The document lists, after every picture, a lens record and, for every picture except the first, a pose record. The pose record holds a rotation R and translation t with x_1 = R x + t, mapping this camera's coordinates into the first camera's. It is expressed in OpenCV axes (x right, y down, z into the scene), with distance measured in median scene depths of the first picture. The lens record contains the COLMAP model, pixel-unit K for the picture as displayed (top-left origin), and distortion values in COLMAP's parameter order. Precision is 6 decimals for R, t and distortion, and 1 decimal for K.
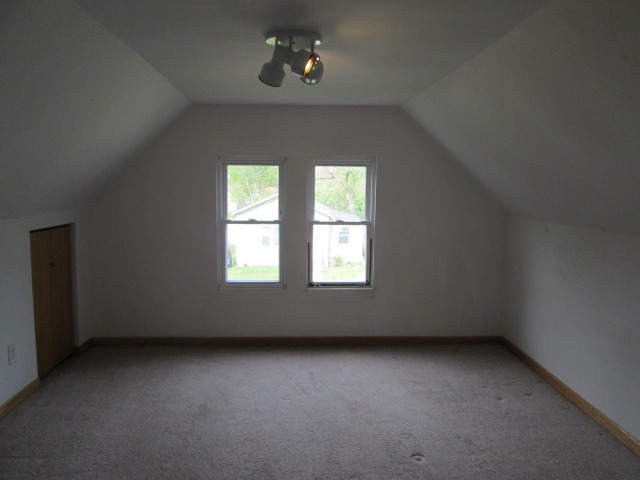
lens RADIAL K [[528.7, 0, 318.0], [0, 528.7, 242.9], [0, 0, 1]] dist [-0.051776, 0.004432]
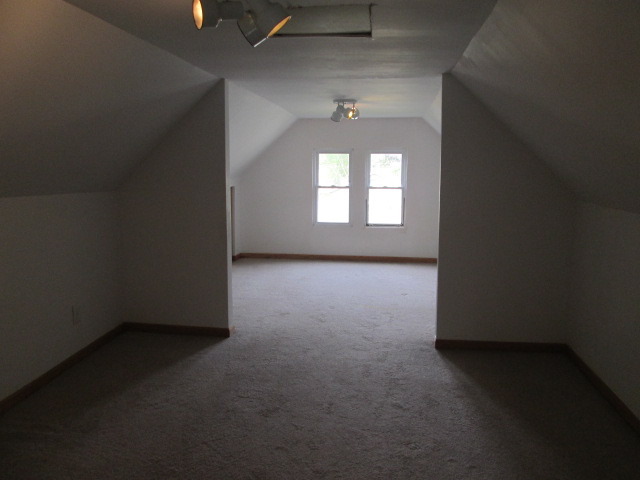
lens RADIAL K [[528.7, 0, 319.6], [0, 528.7, 237.4], [0, 0, 1]] dist [-0.051776, 0.004432]
pose [[0.984400, 0.018094, -0.175009, 0.131070], [-0.013716, 0.999563, 0.026192, 0.077471], [0.175407, -0.023382, 0.984218, -0.671773]]
